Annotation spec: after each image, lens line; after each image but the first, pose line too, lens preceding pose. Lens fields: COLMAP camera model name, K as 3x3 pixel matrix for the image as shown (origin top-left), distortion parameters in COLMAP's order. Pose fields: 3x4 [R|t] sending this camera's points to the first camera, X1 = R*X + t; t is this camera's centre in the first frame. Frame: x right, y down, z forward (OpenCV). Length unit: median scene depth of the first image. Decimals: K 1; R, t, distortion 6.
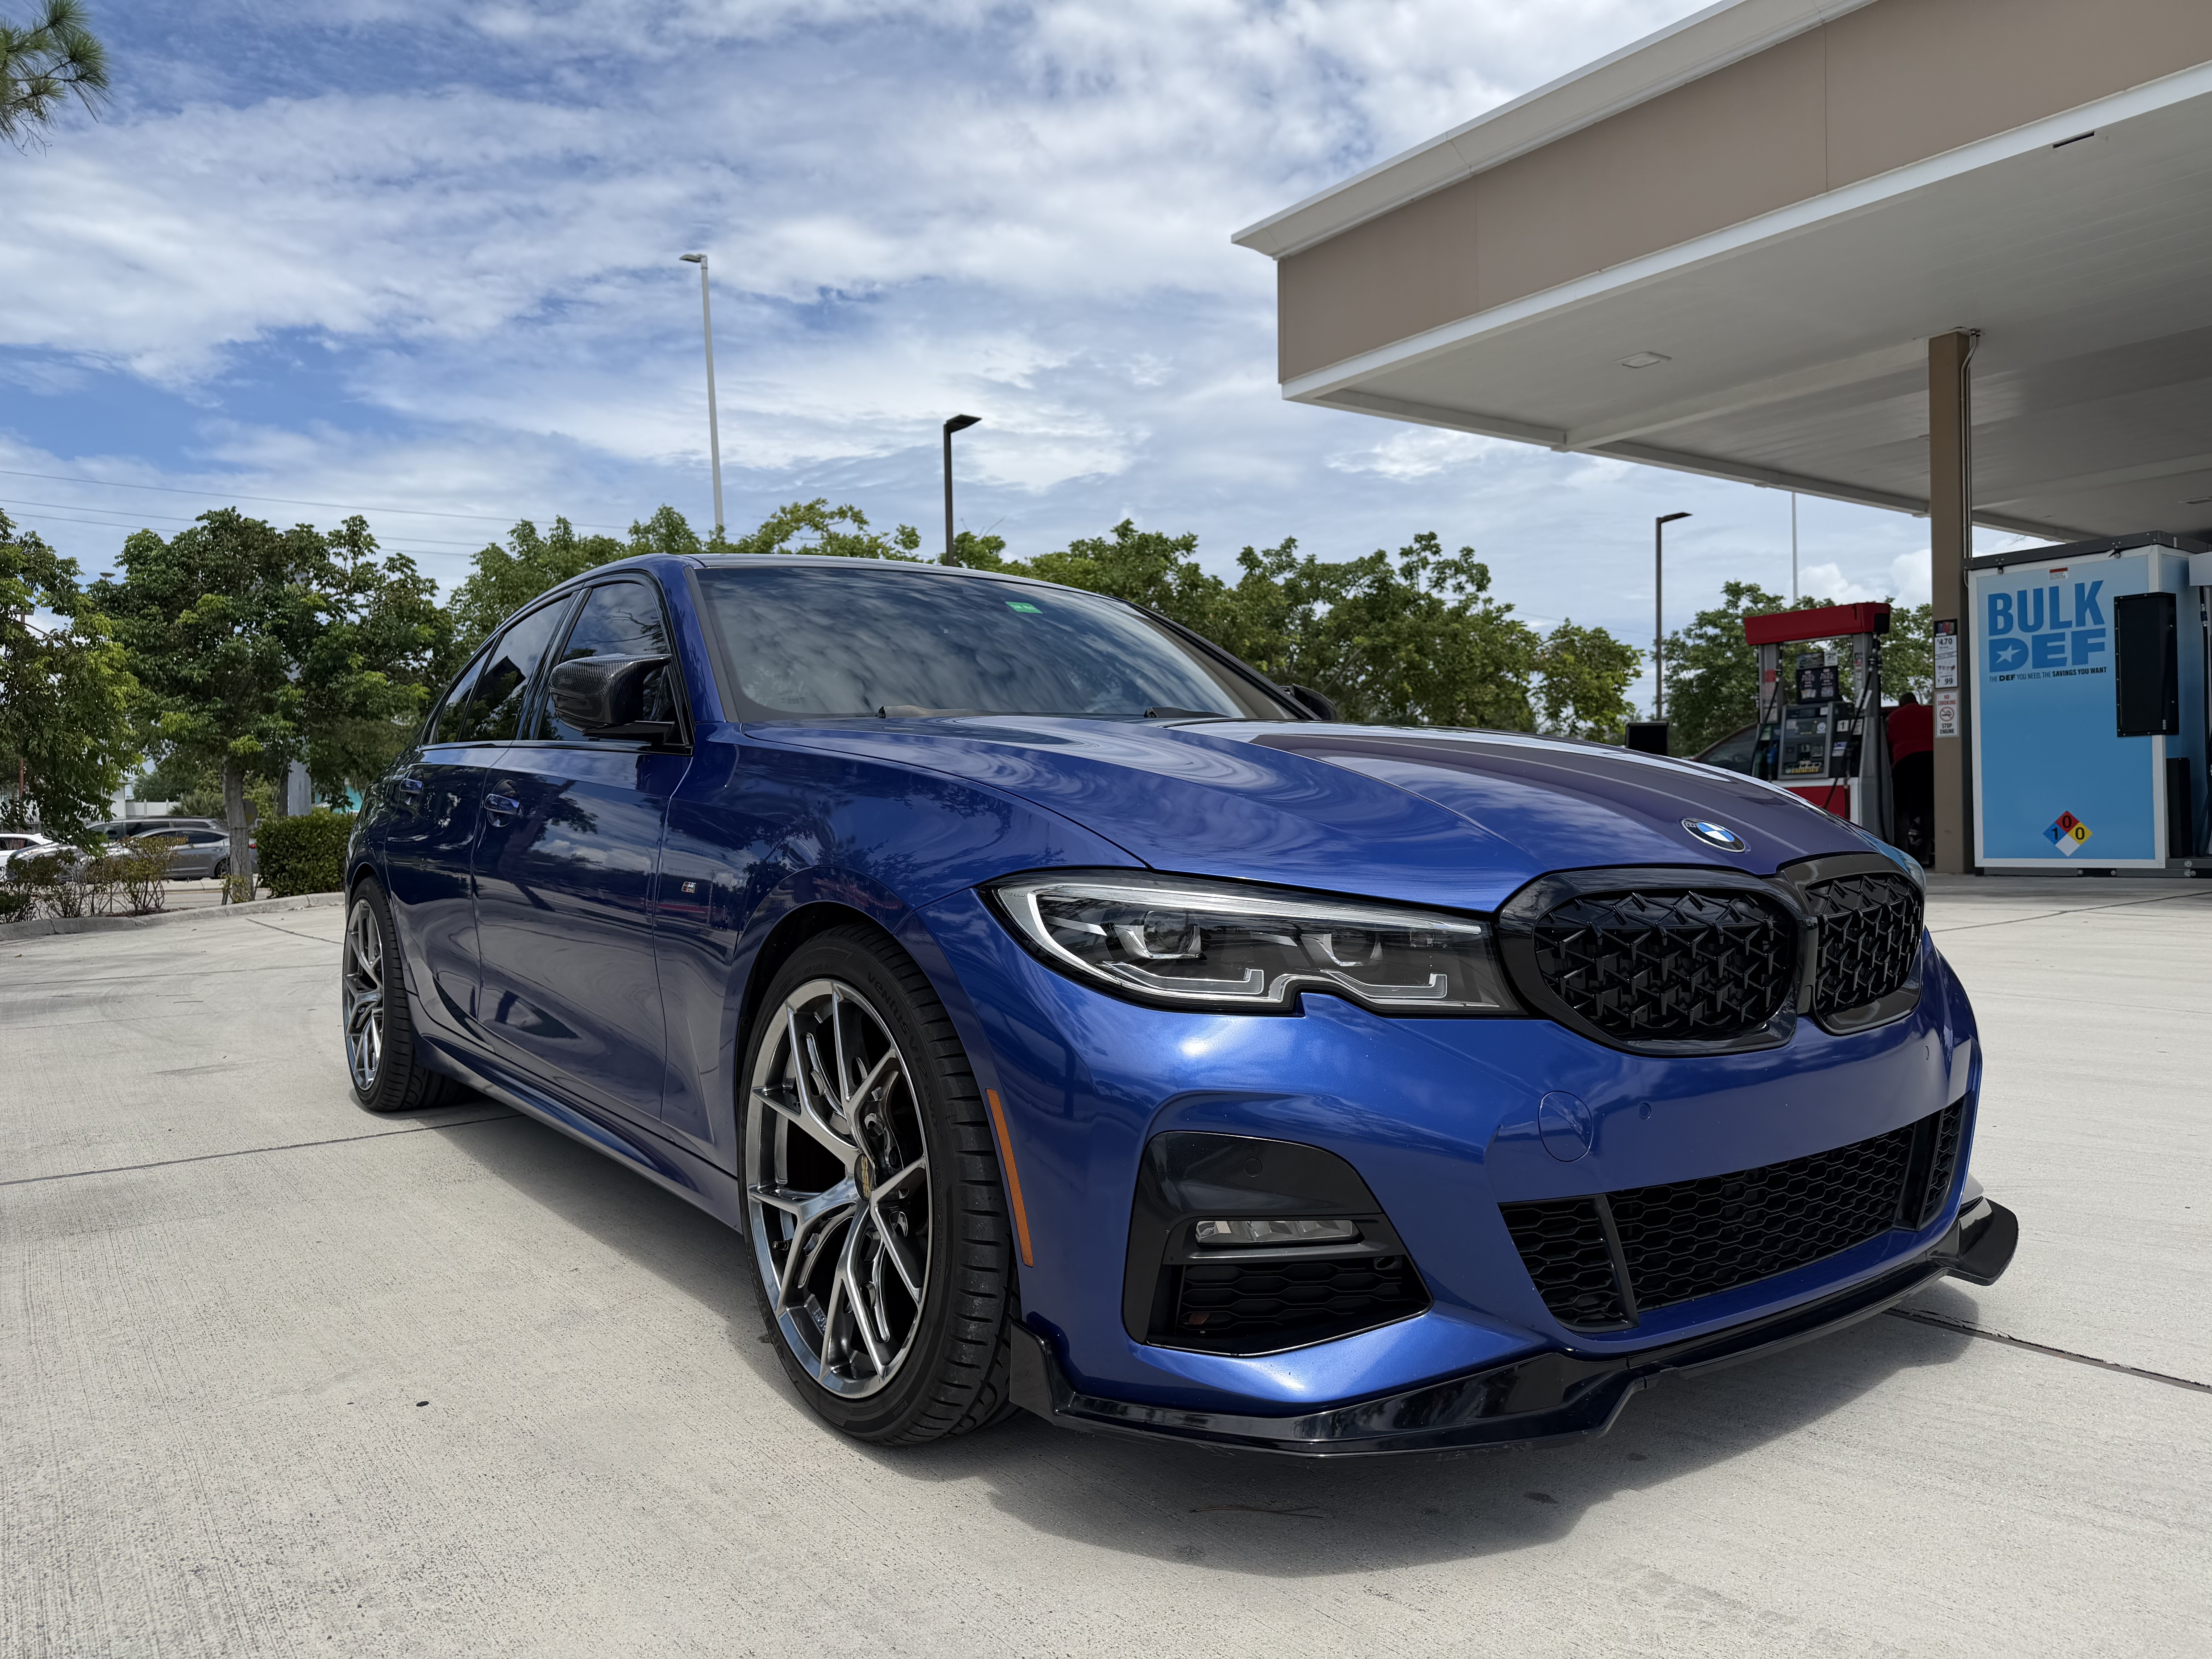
lens RADIAL K [[1539.5, 0, 1104.1], [0, 1539.5, 871.9], [0, 0, 1]] dist [0.022689, -0.024178]
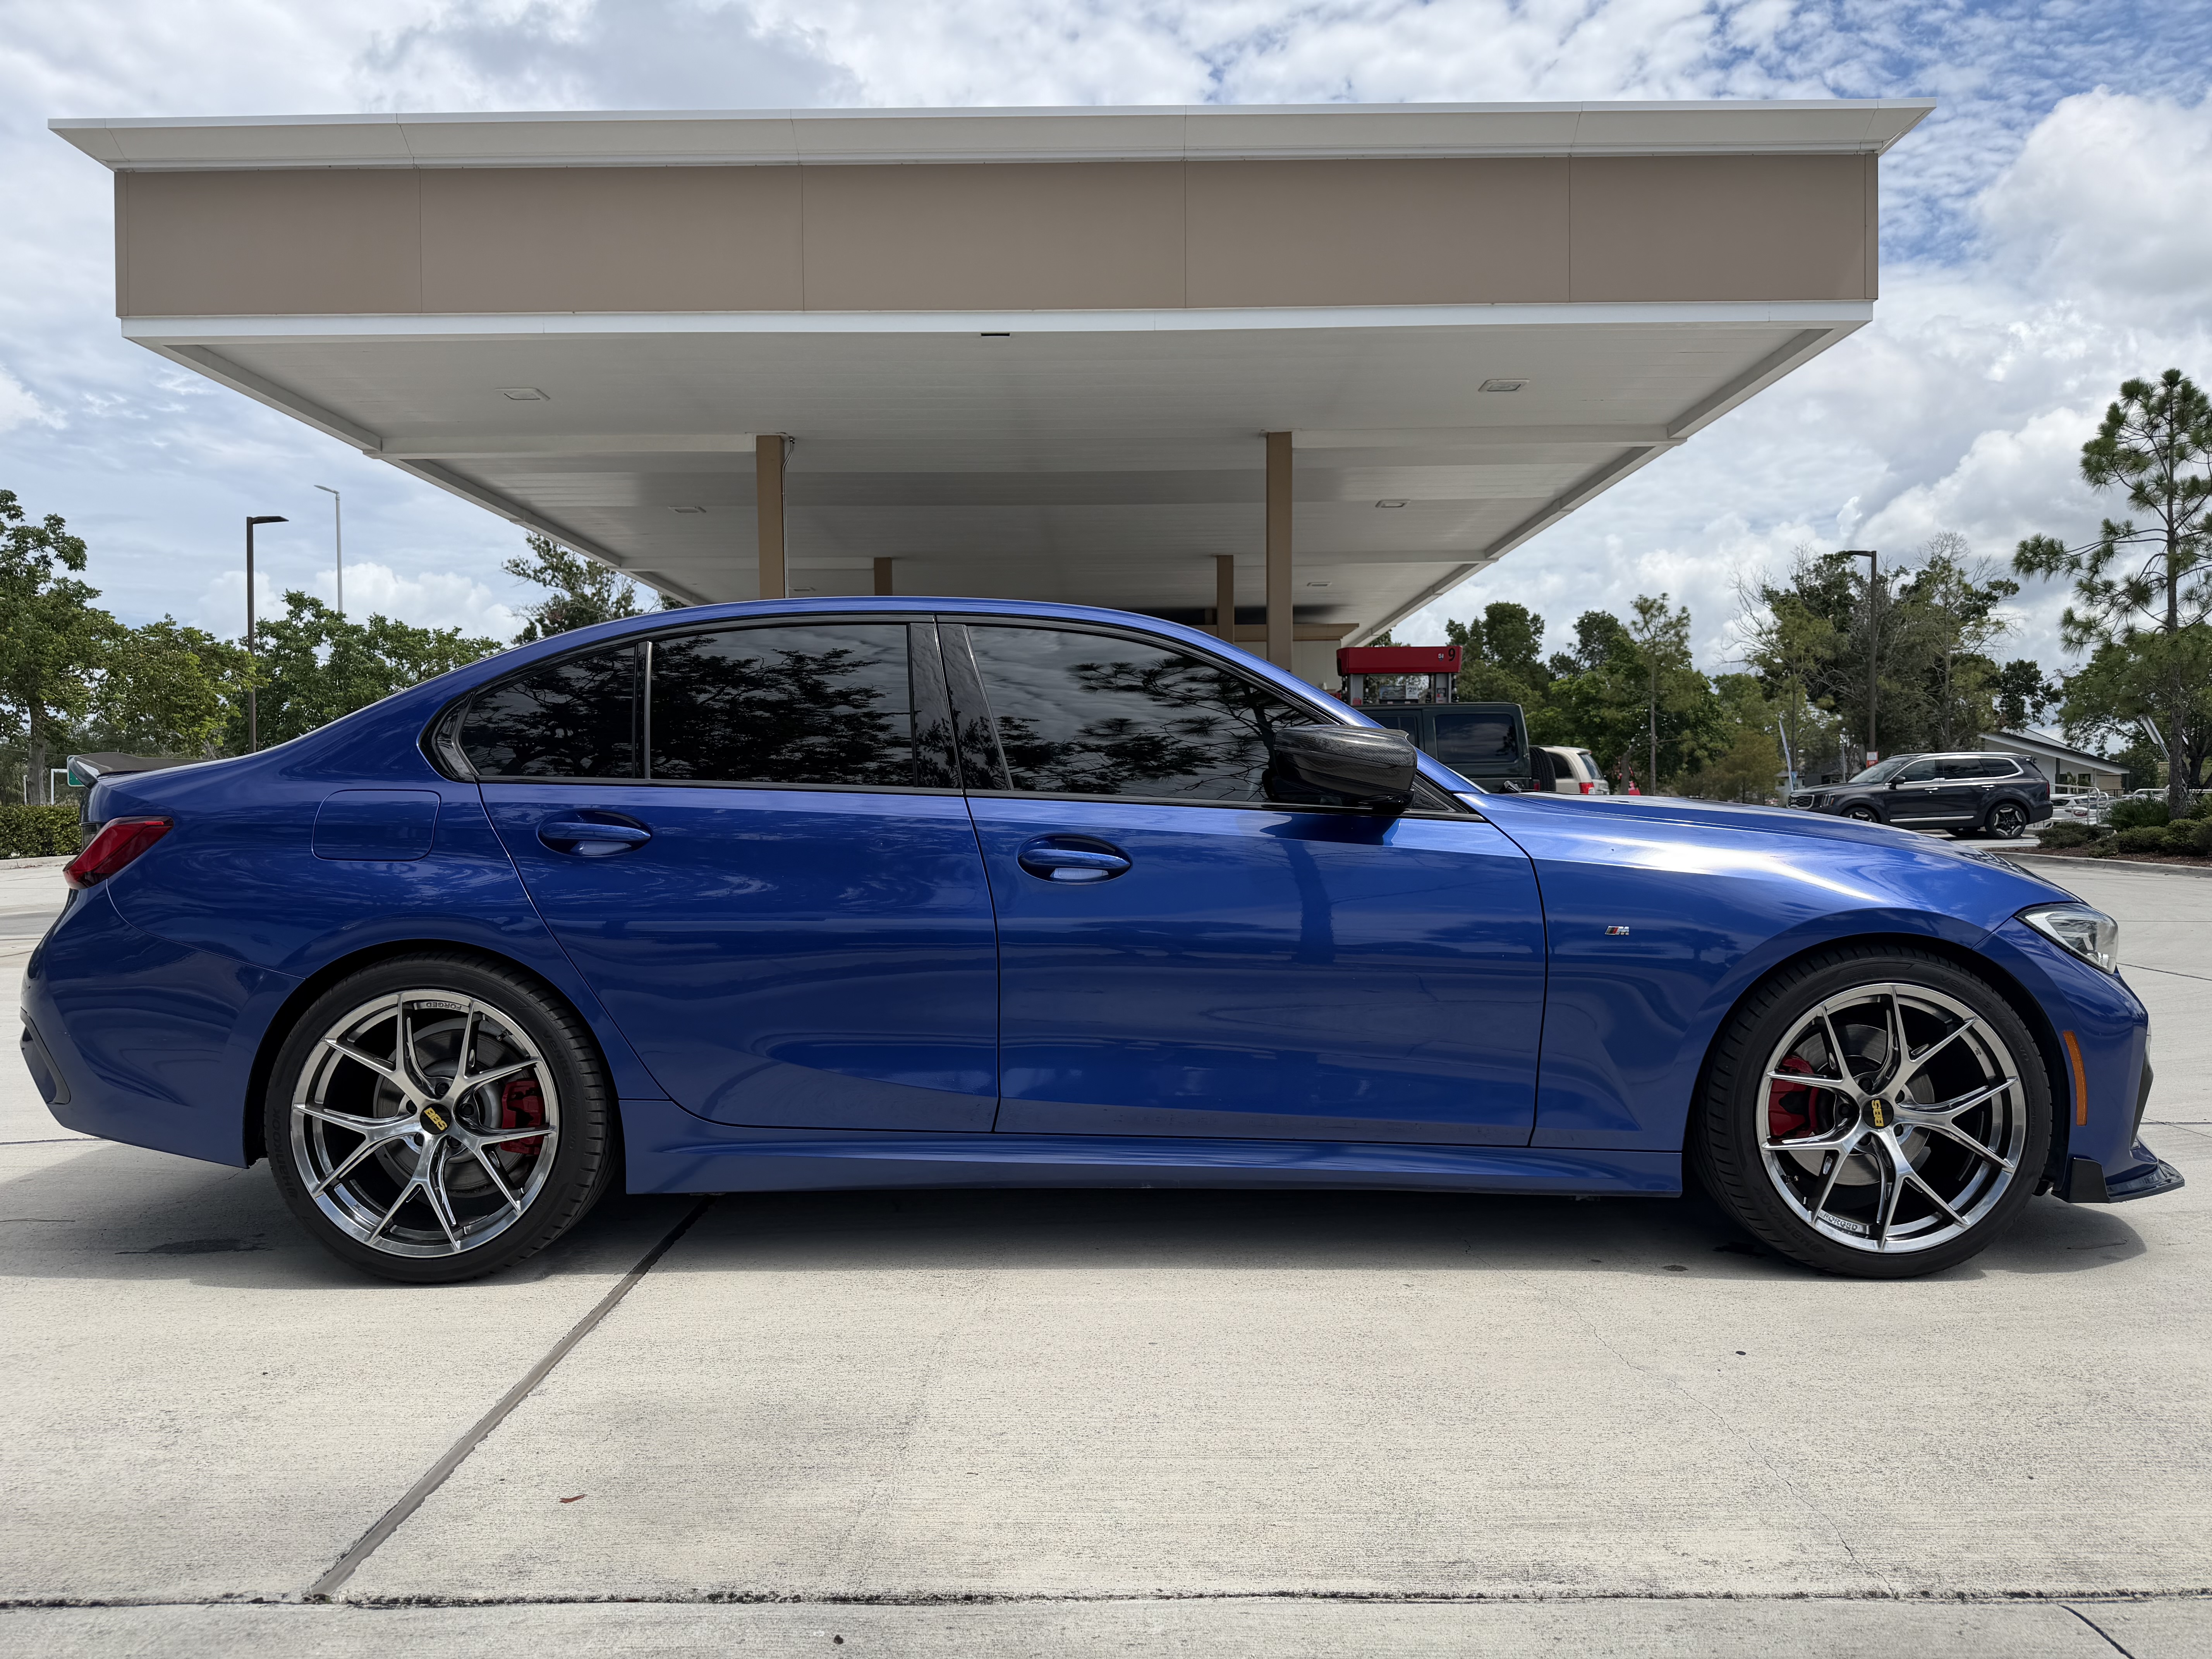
lens RADIAL K [[1539.5, 0, 1104.1], [0, 1539.5, 871.9], [0, 0, 1]] dist [0.022689, -0.024178]
pose [[0.595762, -0.017761, 0.802964, -1.650923], [0.027339, 0.999625, 0.001826, -0.054898], [-0.802695, 0.020864, 0.596024, 0.632495]]
